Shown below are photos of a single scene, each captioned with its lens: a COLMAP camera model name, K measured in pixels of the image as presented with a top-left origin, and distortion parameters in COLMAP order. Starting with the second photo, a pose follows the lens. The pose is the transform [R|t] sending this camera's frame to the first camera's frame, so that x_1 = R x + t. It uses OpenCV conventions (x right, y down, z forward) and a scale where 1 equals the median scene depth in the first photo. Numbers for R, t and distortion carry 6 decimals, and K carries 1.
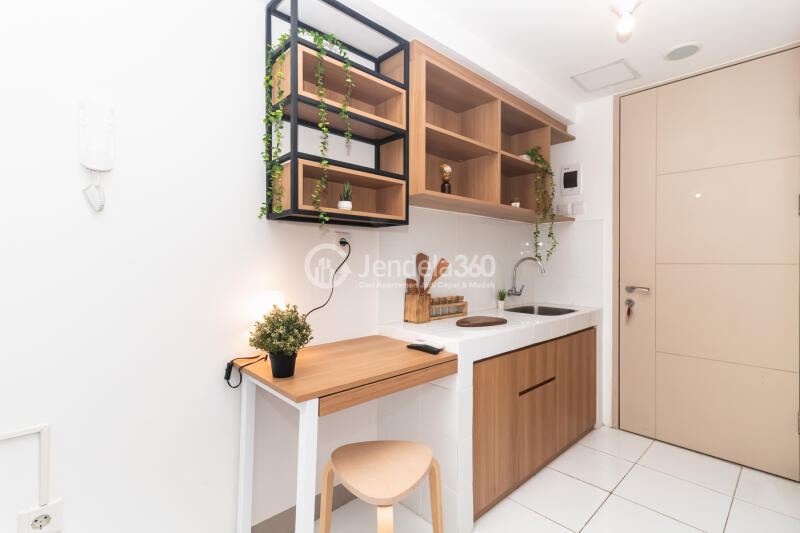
lens RADIAL K [[378.6, 0, 402.4], [0, 378.6, 265.7], [0, 0, 1]] dist [0.019954, 0.000163]
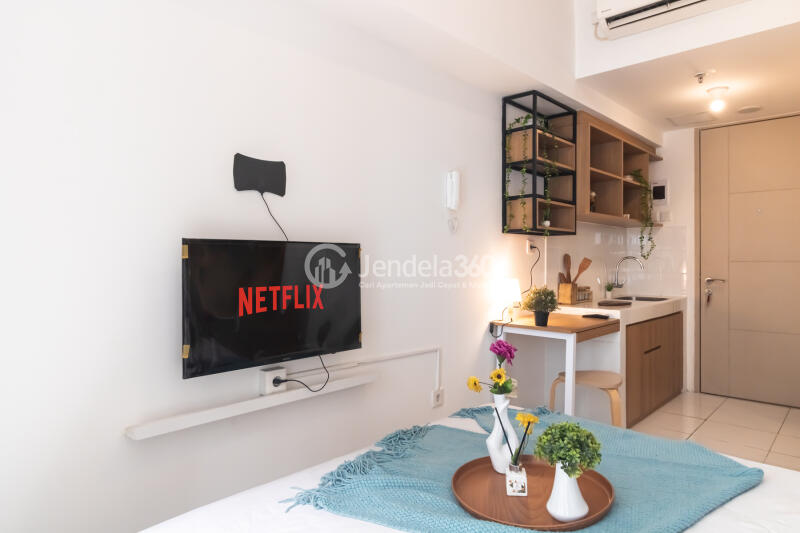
lens RADIAL K [[524.7, 0, 398.3], [0, 524.7, 264.0], [0, 0, 1]] dist [0.030451, -0.003382]
pose [[0.996346, -0.001786, 0.085396, -0.688827], [0.002098, 0.999991, -0.003566, 0.008486], [-0.085389, 0.003732, 0.996341, -0.792339]]
